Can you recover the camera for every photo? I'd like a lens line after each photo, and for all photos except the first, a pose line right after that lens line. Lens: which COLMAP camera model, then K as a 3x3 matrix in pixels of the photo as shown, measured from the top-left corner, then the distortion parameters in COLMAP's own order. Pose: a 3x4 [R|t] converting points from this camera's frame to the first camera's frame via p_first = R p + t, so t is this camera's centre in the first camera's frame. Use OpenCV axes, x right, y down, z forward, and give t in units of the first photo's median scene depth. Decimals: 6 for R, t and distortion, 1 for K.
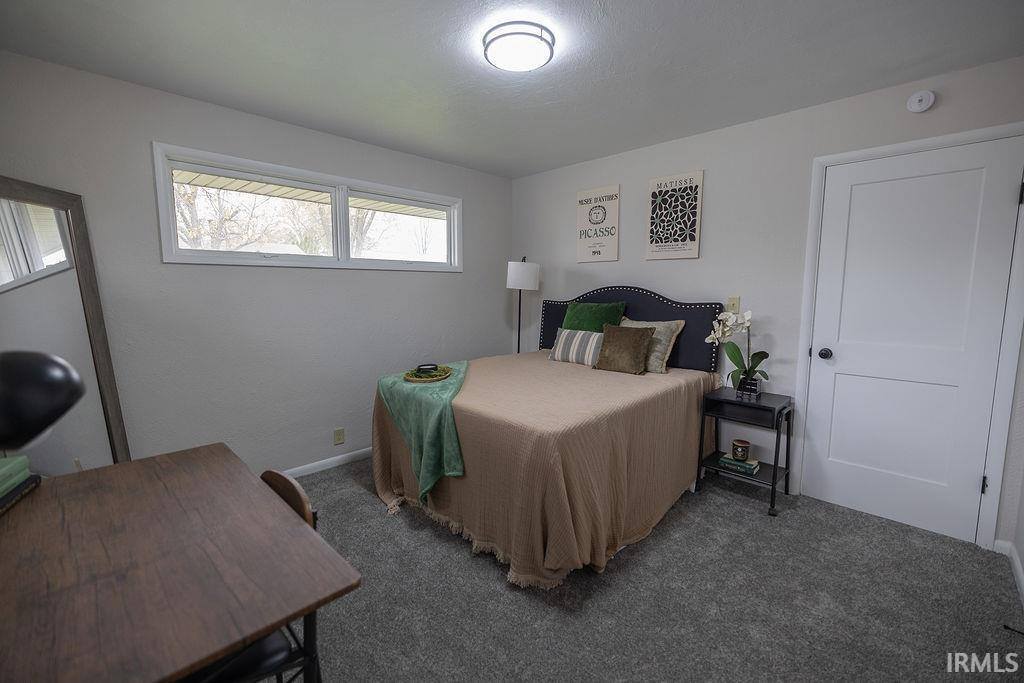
lens RADIAL K [[426.3, 0, 507.7], [0, 426.3, 337.0], [0, 0, 1]] dist [0.003077, 0.000262]
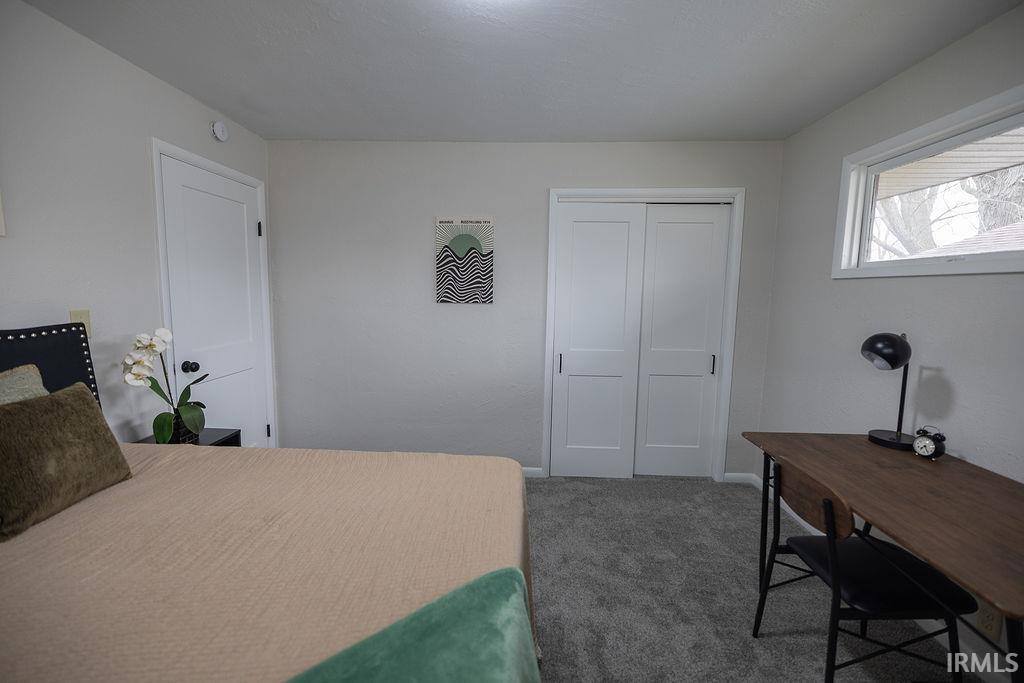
lens RADIAL K [[426.3, 0, 507.7], [0, 426.3, 337.0], [0, 0, 1]] dist [0.003077, 0.000262]
pose [[-0.657671, -0.097126, 0.747018, -0.307005], [0.072613, 0.978862, 0.191199, -0.120376], [-0.749798, 0.179989, -0.636716, 0.864382]]
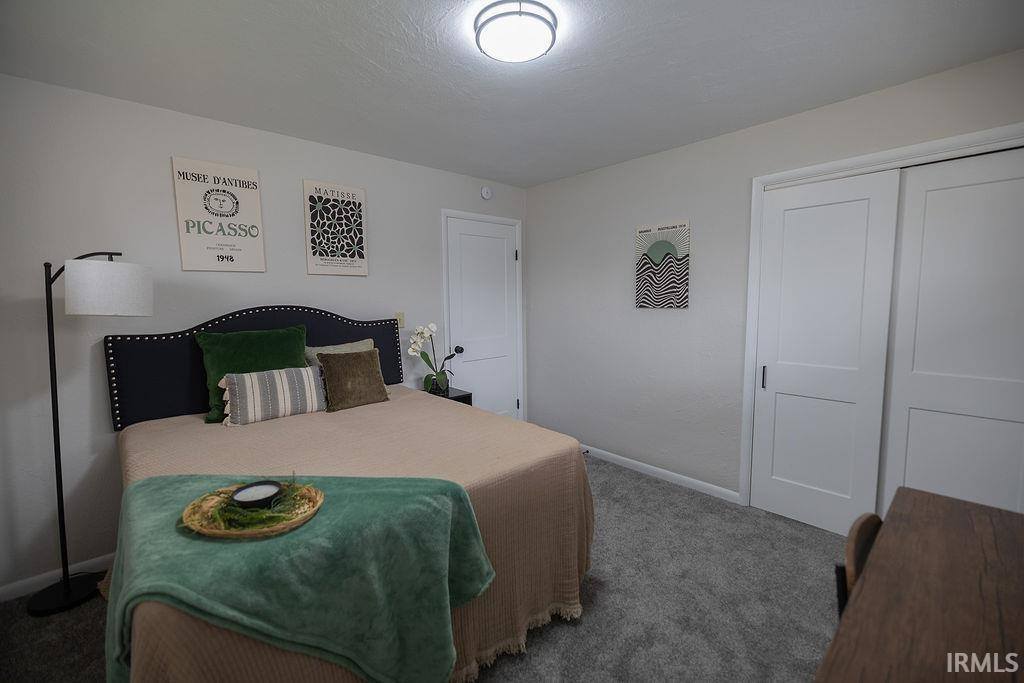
lens RADIAL K [[426.3, 0, 507.7], [0, 426.3, 337.0], [0, 0, 1]] dist [0.003077, 0.000262]
pose [[0.067306, -0.093839, 0.993310, -0.520963], [0.131452, 0.987723, 0.084404, -0.081672], [-0.989035, 0.124892, 0.078815, 0.590973]]
